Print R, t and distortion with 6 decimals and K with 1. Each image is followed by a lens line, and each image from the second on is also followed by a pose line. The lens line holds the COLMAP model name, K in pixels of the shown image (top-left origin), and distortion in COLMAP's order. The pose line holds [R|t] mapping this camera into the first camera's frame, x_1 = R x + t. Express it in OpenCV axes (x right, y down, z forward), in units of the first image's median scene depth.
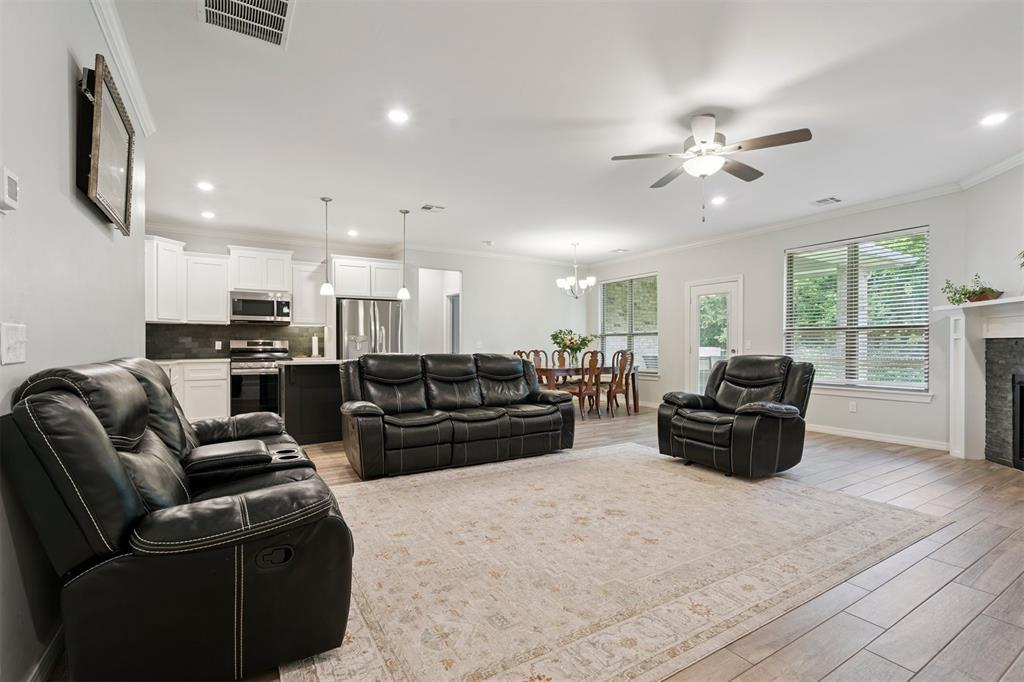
lens RADIAL K [[463.0, 0, 504.7], [0, 463.0, 349.8], [0, 0, 1]] dist [-0.001736, 0.001405]
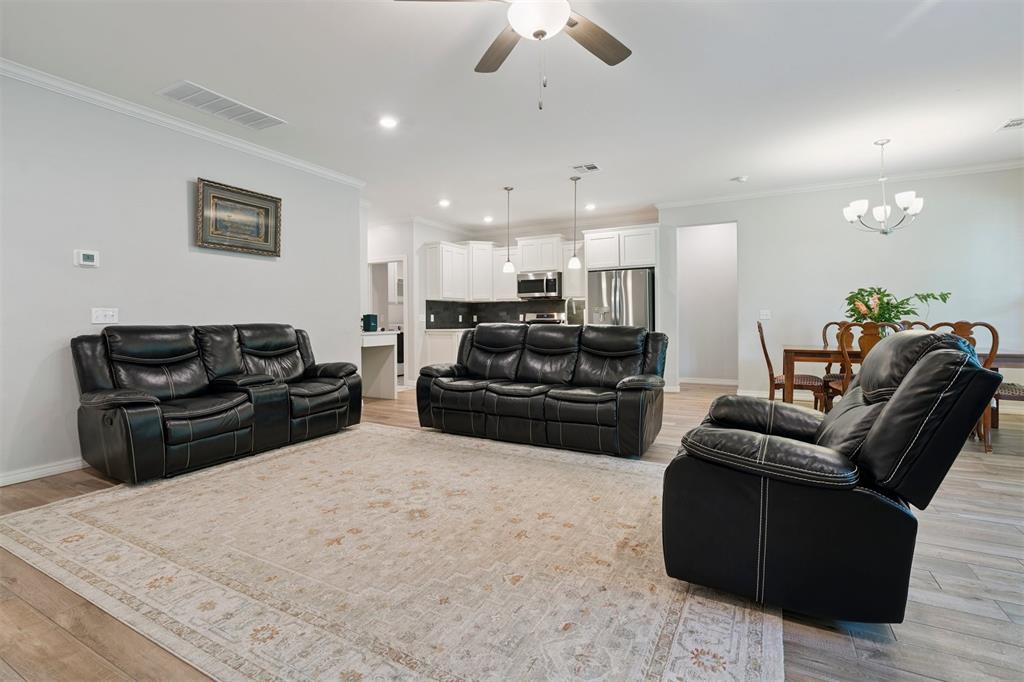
lens RADIAL K [[463.0, 0, 502.6], [0, 463.0, 322.4], [0, 0, 1]] dist [-0.001736, 0.001405]
pose [[0.510935, 0.001995, -0.859617, 0.915100], [-0.003098, 0.999995, 0.000480, 0.006108], [0.859614, 0.002419, 0.510938, 0.629264]]
